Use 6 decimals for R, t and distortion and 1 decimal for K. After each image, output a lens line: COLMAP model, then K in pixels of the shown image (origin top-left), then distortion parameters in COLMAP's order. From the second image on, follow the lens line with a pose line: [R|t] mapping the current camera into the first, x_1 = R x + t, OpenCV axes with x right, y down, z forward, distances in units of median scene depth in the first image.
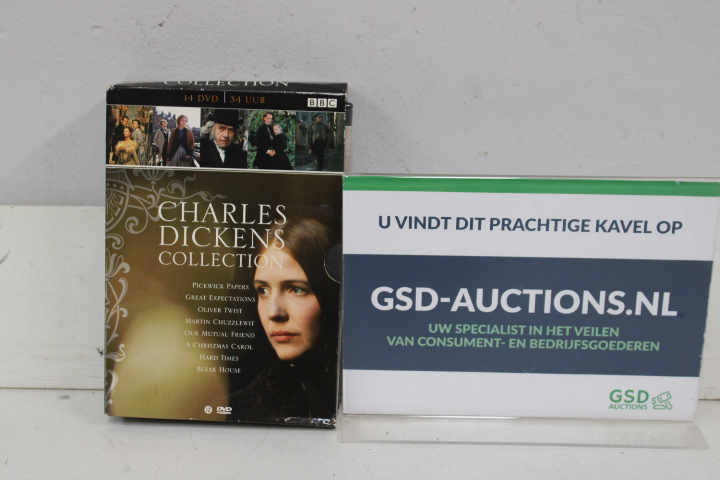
lens RADIAL K [[1121.3, 0, 355.3], [0, 1121.3, 243.1], [0, 0, 1]] dist [-0.029247, 0.000000]
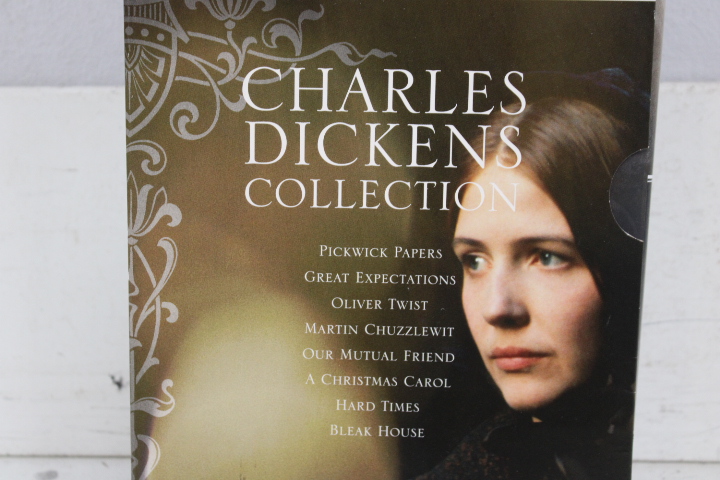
lens RADIAL K [[1323.7, 0, 362.6], [0, 1323.7, 243.2], [0, 0, 1]] dist [0.014814, 0.000000]
pose [[0.999700, -0.013871, -0.020173, -0.116865], [0.015098, 0.997963, 0.061987, 0.001125], [0.019272, -0.062273, 0.997873, 0.462148]]
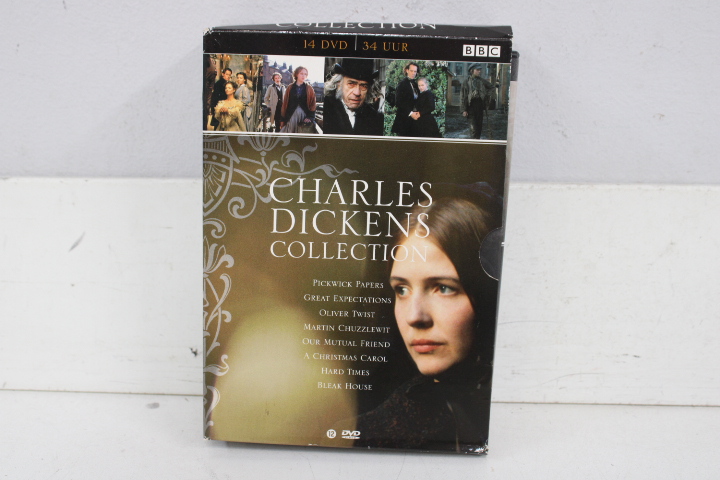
lens RADIAL K [[895.9, 0, 359.6], [0, 895.9, 244.1], [0, 0, 1]] dist [-0.078041, 0.000000]
pose [[0.999953, 0.001078, -0.009607, -0.106229], [-0.000363, 0.997254, 0.074061, -0.036999], [0.009661, -0.074054, 0.997207, 0.369645]]
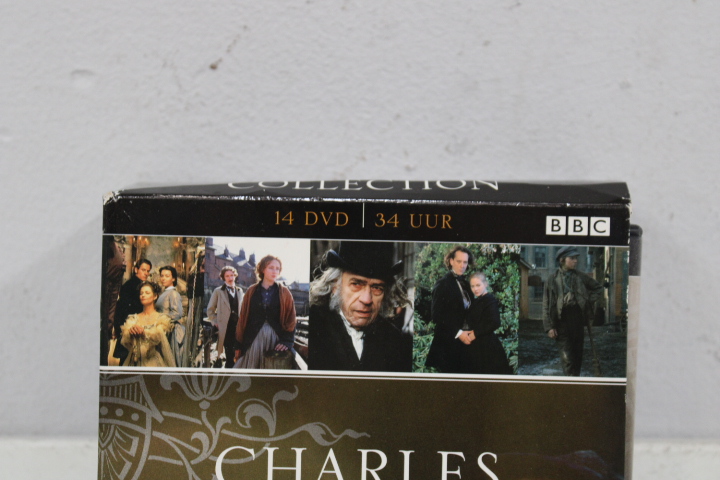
lens RADIAL K [[1365.3, 0, 363.9], [0, 1365.3, 237.0], [0, 0, 1]] dist [0.011554, 0.000000]
pose [[0.999905, -0.010700, -0.008661, -0.109869], [0.009749, 0.994606, -0.103263, -0.063416], [0.009719, 0.103169, 0.994616, 0.442579]]
